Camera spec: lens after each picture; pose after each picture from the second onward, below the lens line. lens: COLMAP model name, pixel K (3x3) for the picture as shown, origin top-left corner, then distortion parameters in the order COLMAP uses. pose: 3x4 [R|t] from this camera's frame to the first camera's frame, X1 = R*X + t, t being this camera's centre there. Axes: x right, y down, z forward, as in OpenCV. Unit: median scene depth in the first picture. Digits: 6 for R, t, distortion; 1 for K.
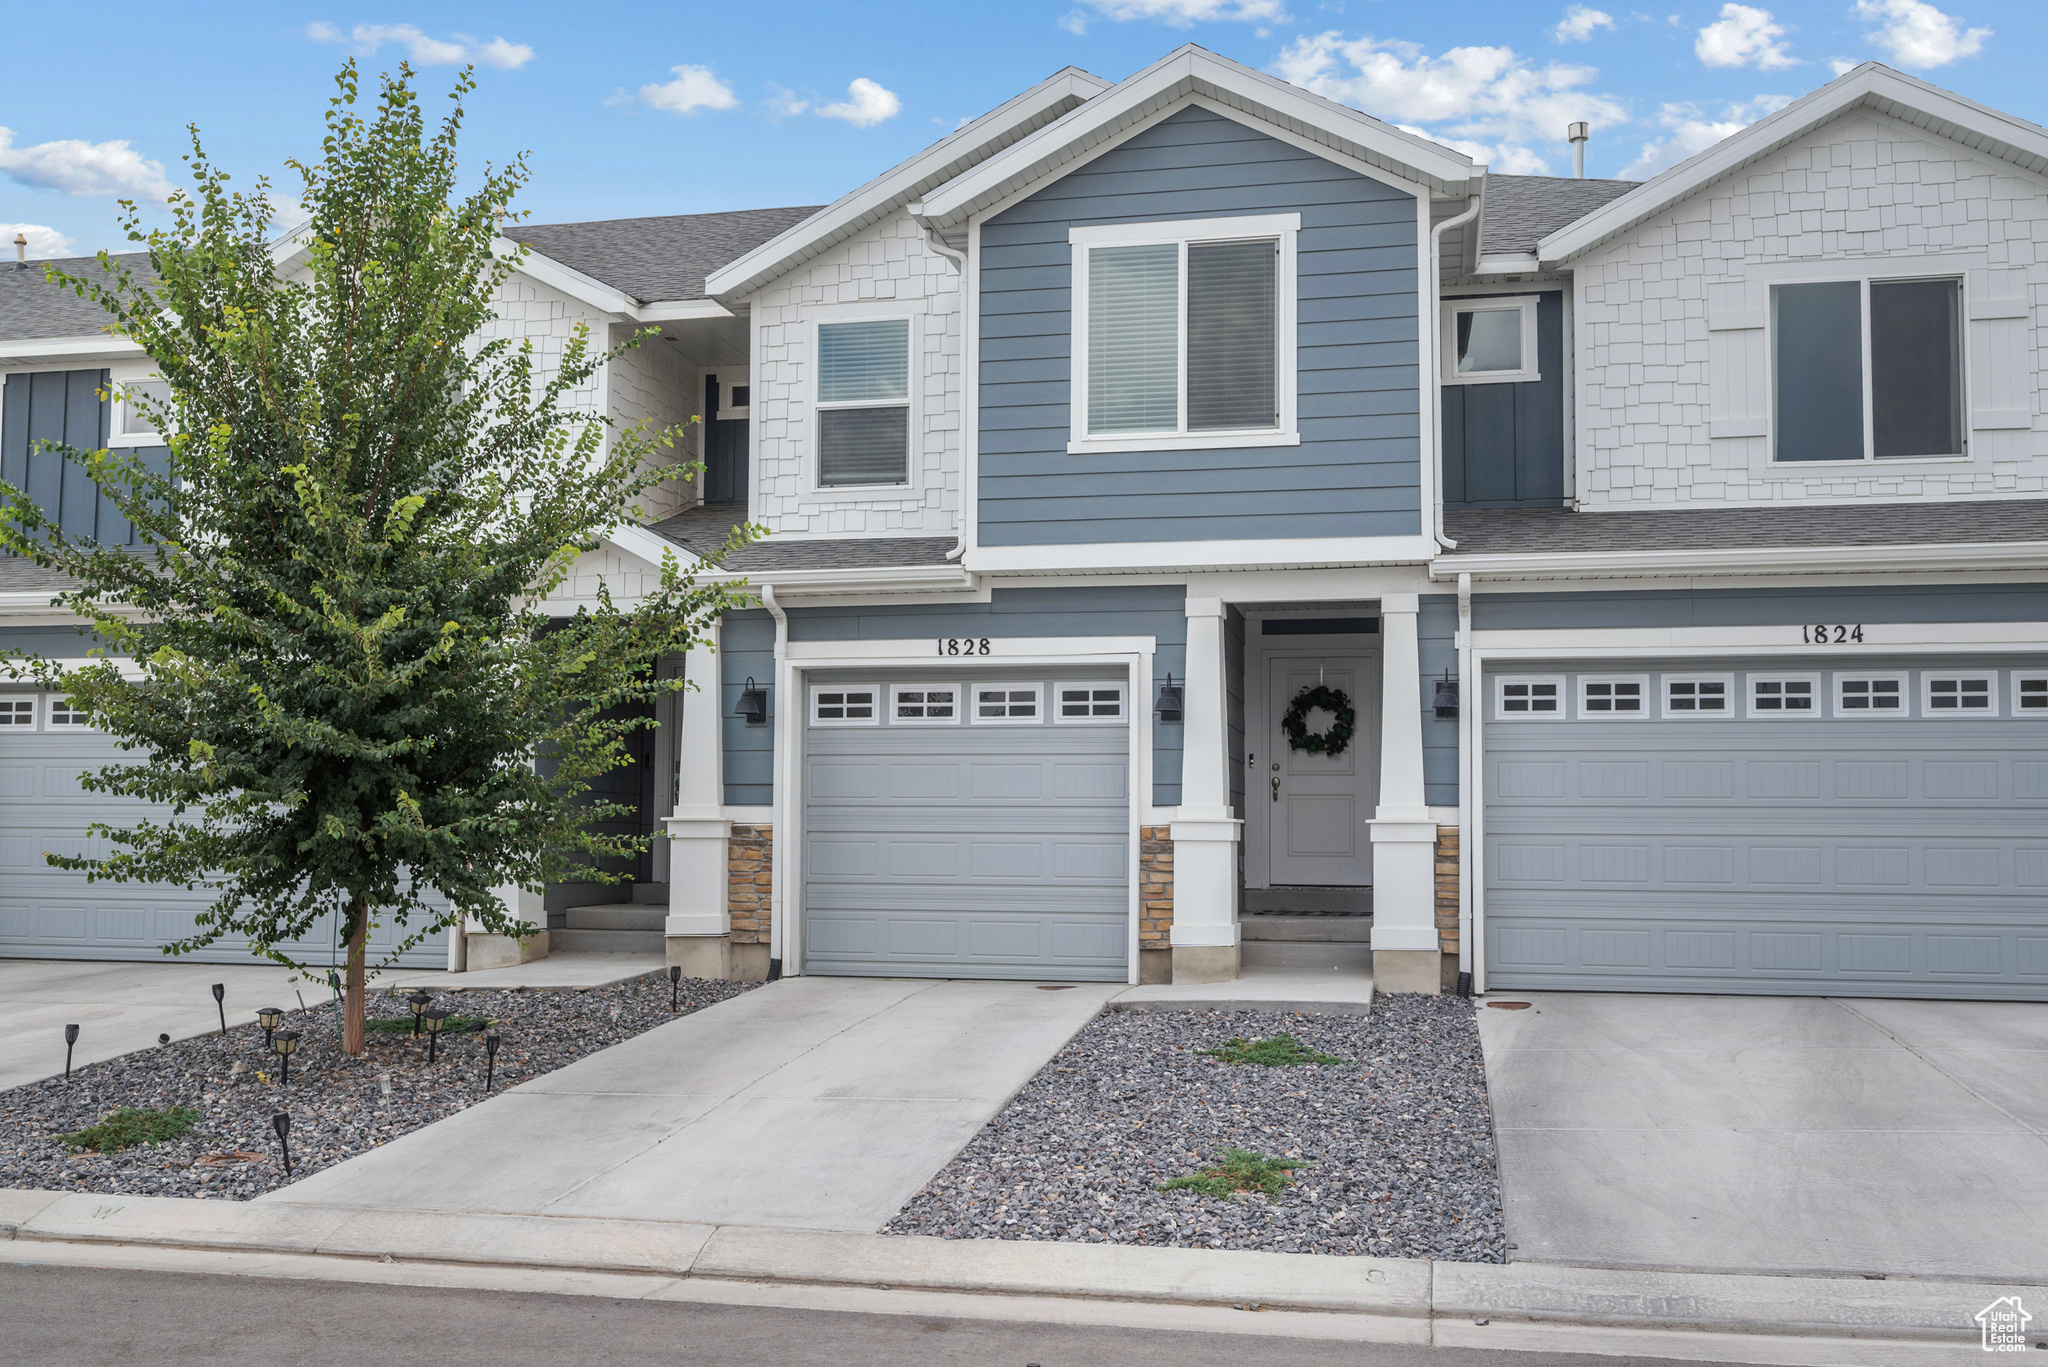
lens RADIAL K [[1791.9, 0, 1032.1], [0, 1791.9, 690.5], [0, 0, 1]] dist [0.000477, -0.008514]
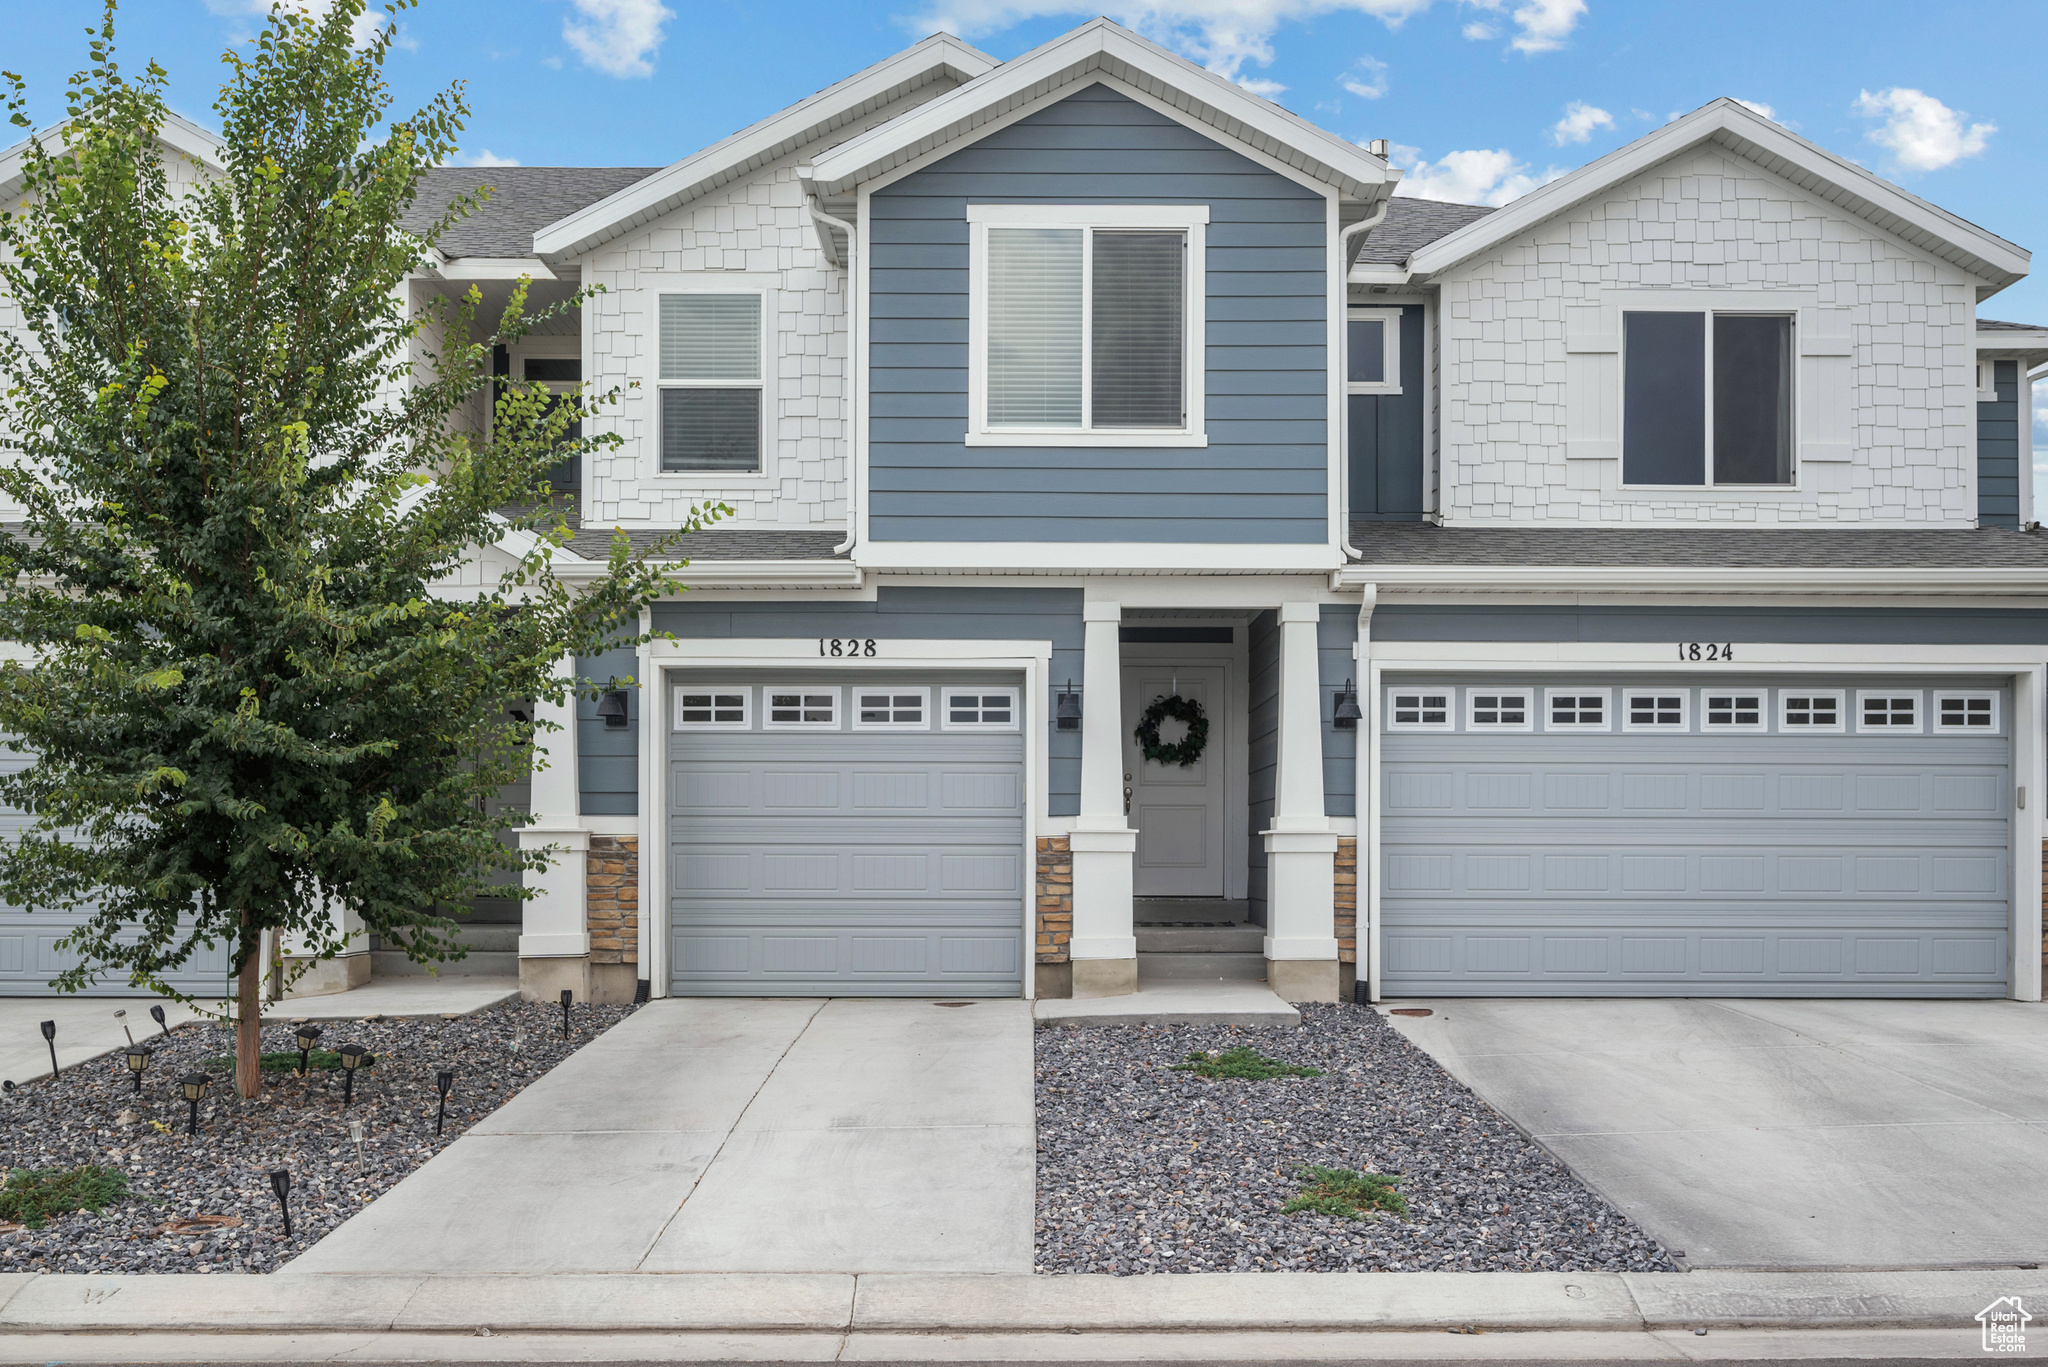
lens RADIAL K [[1791.9, 0, 982.3], [0, 1791.9, 798.7], [0, 0, 1]] dist [0.000477, -0.008514]
pose [[0.977963, 0.002815, 0.208761, -0.172394], [-0.014201, 0.998490, 0.053063, 0.004050], [-0.208296, -0.054858, 0.976526, 0.061083]]
